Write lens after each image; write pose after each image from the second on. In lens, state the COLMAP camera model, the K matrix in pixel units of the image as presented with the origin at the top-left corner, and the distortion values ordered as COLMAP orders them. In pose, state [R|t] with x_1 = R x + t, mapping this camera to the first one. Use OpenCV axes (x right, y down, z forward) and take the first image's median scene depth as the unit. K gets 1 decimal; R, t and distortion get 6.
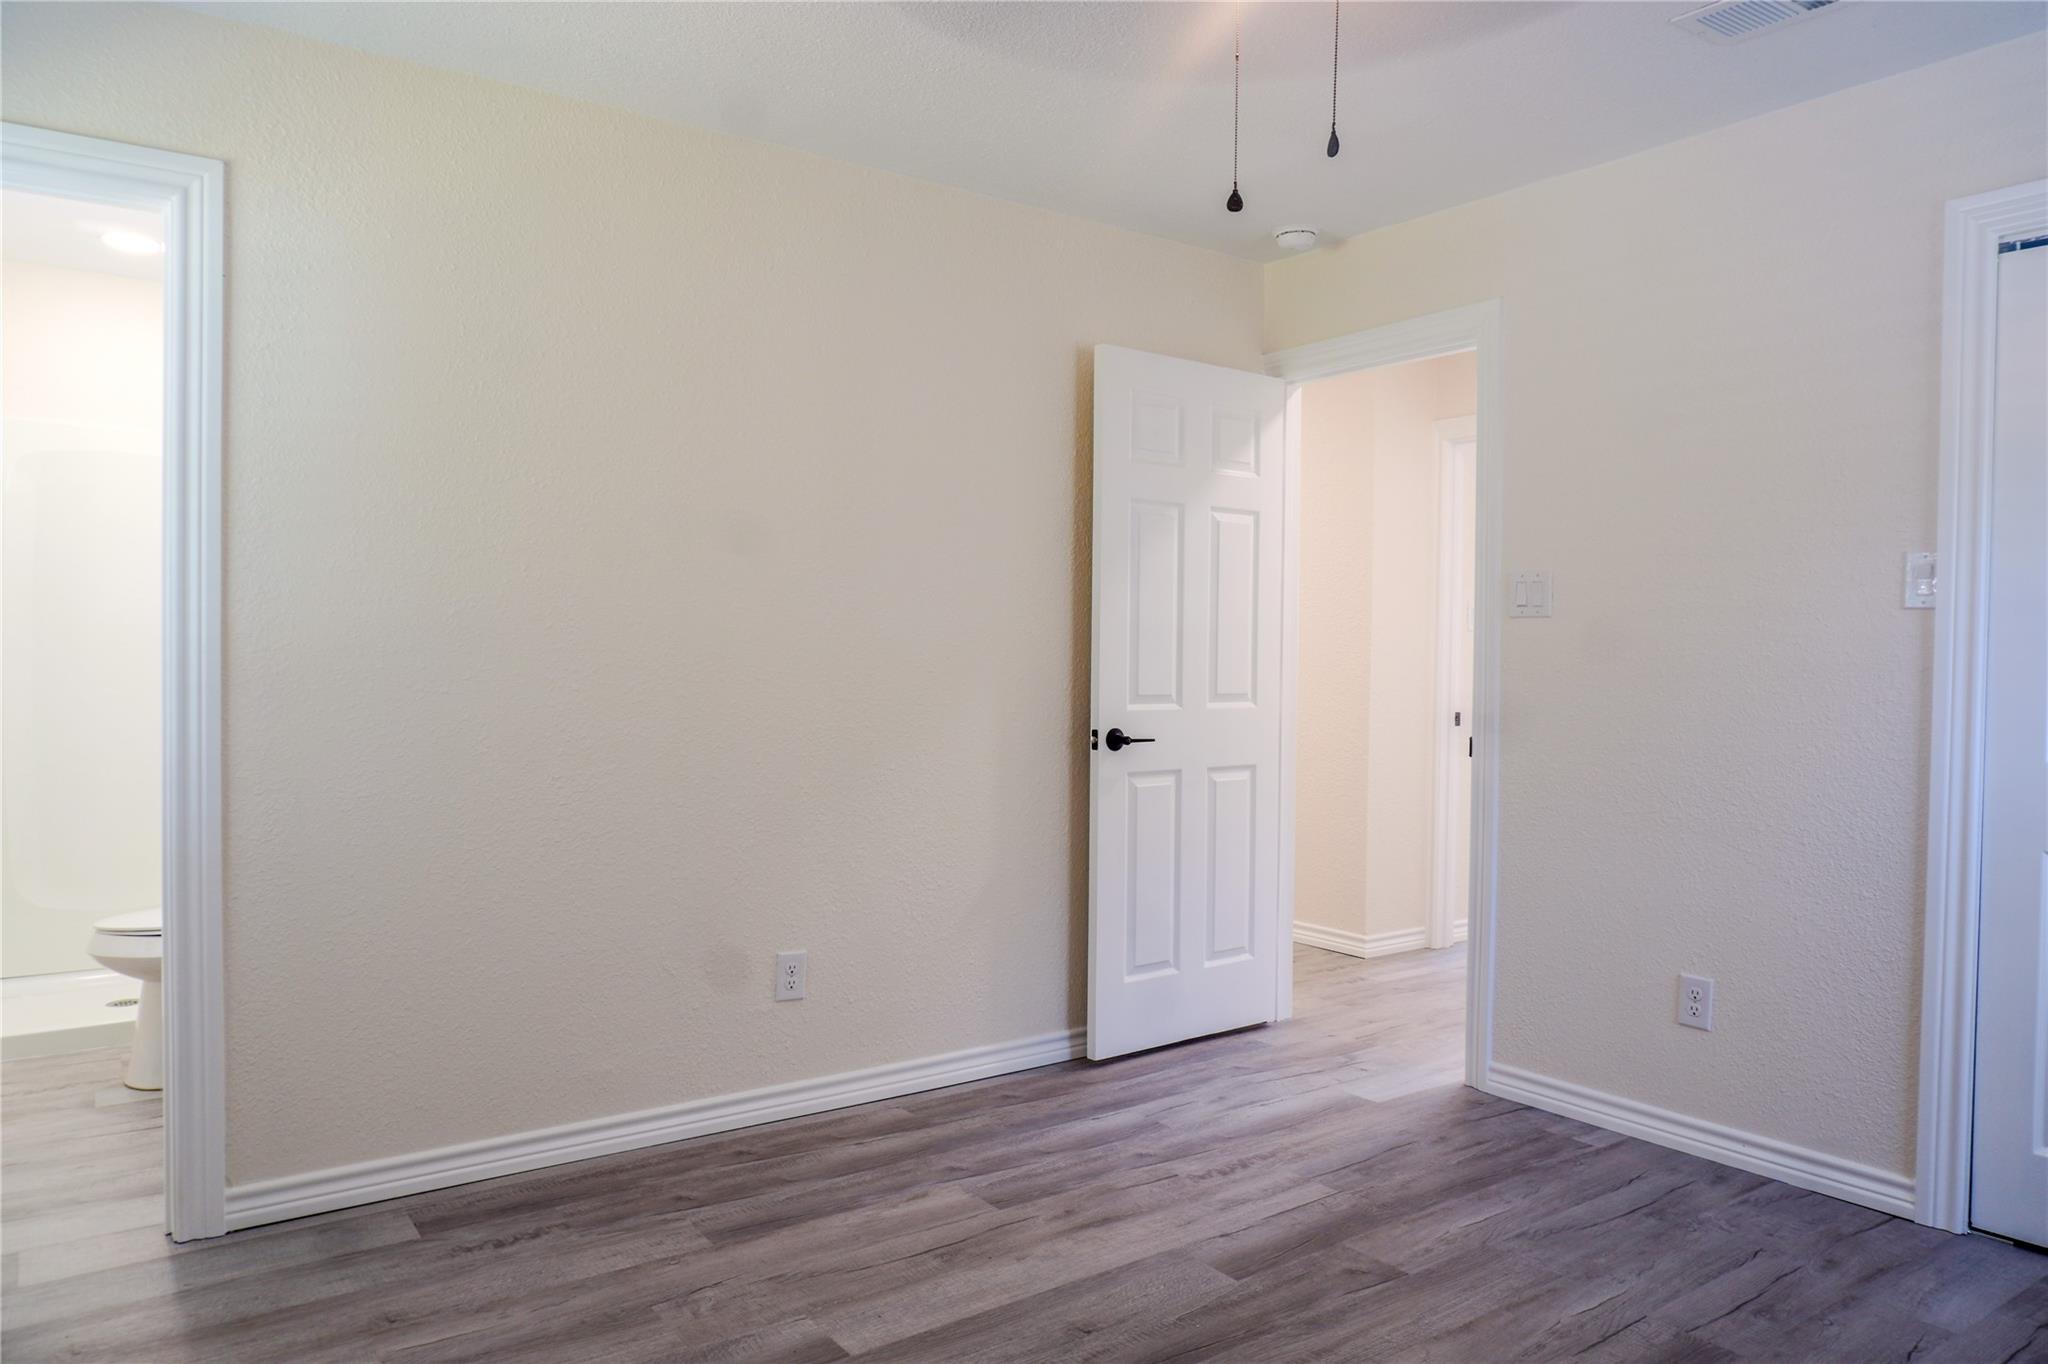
lens RADIAL K [[1383.2, 0, 1024.0], [0, 1383.2, 682.0], [0, 0, 1]] dist [-0.047553, 0.022772]
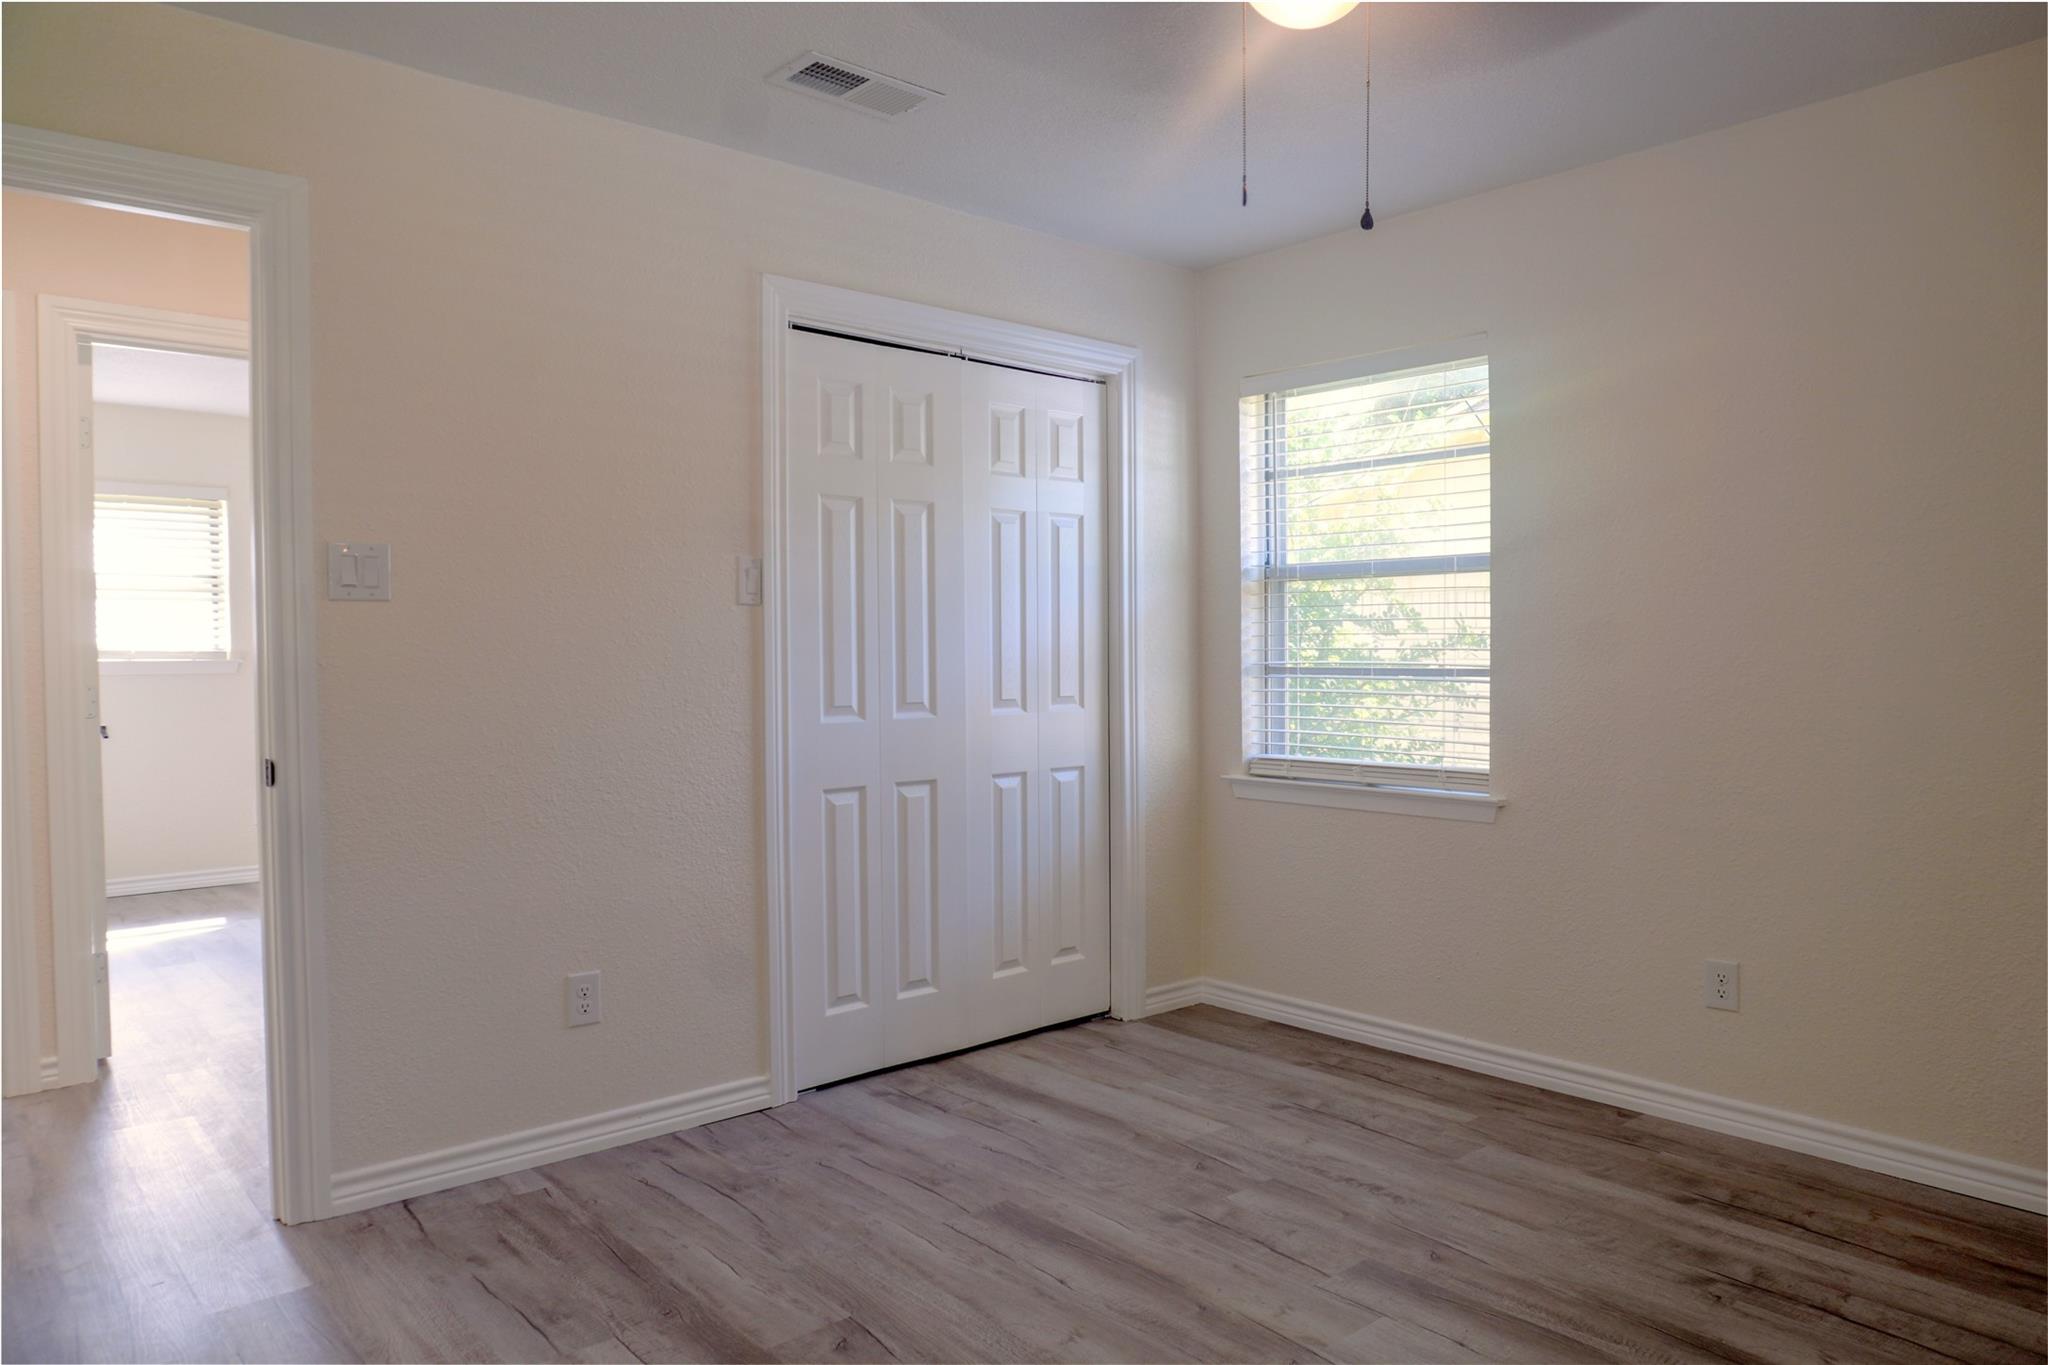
lens RADIAL K [[1383.2, 0, 1024.0], [0, 1383.2, 682.5], [0, 0, 1]] dist [-0.047553, 0.022772]
pose [[-0.100170, -0.035265, 0.994345, -0.585969], [0.022491, 0.999036, 0.037697, -0.026582], [-0.994716, 0.026140, -0.099281, 0.885746]]
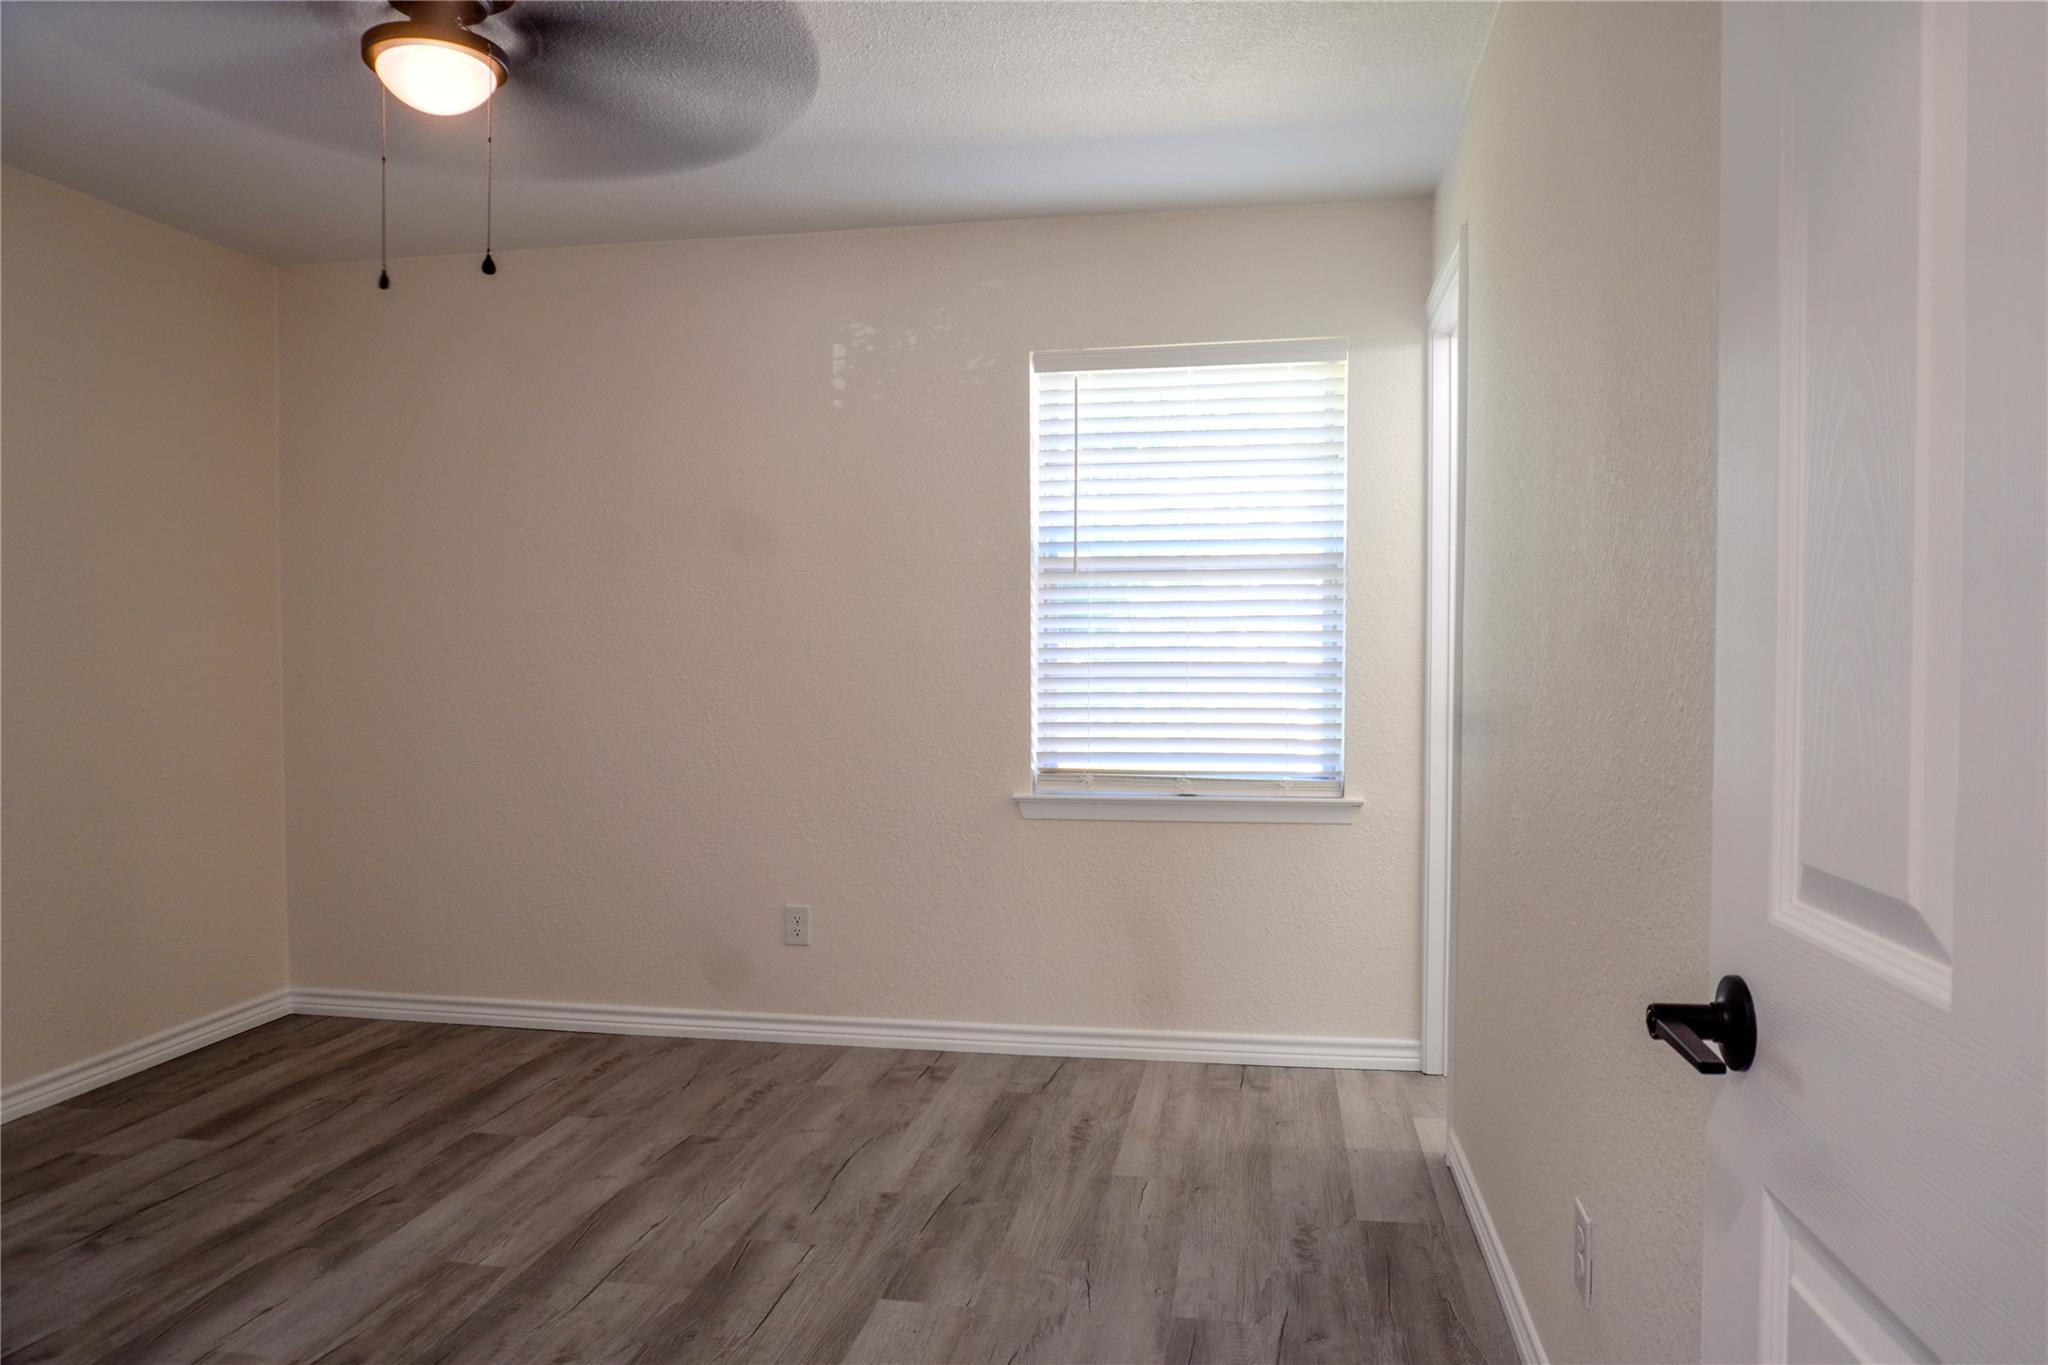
lens RADIAL K [[1383.2, 0, 1024.0], [0, 1383.2, 682.5], [0, 0, 1]] dist [-0.047553, 0.022772]
pose [[-0.718294, 0.012935, -0.695619, 0.444049], [-0.018369, 0.999126, 0.037547, -0.035165], [0.695497, 0.039748, -0.717429, 1.497114]]
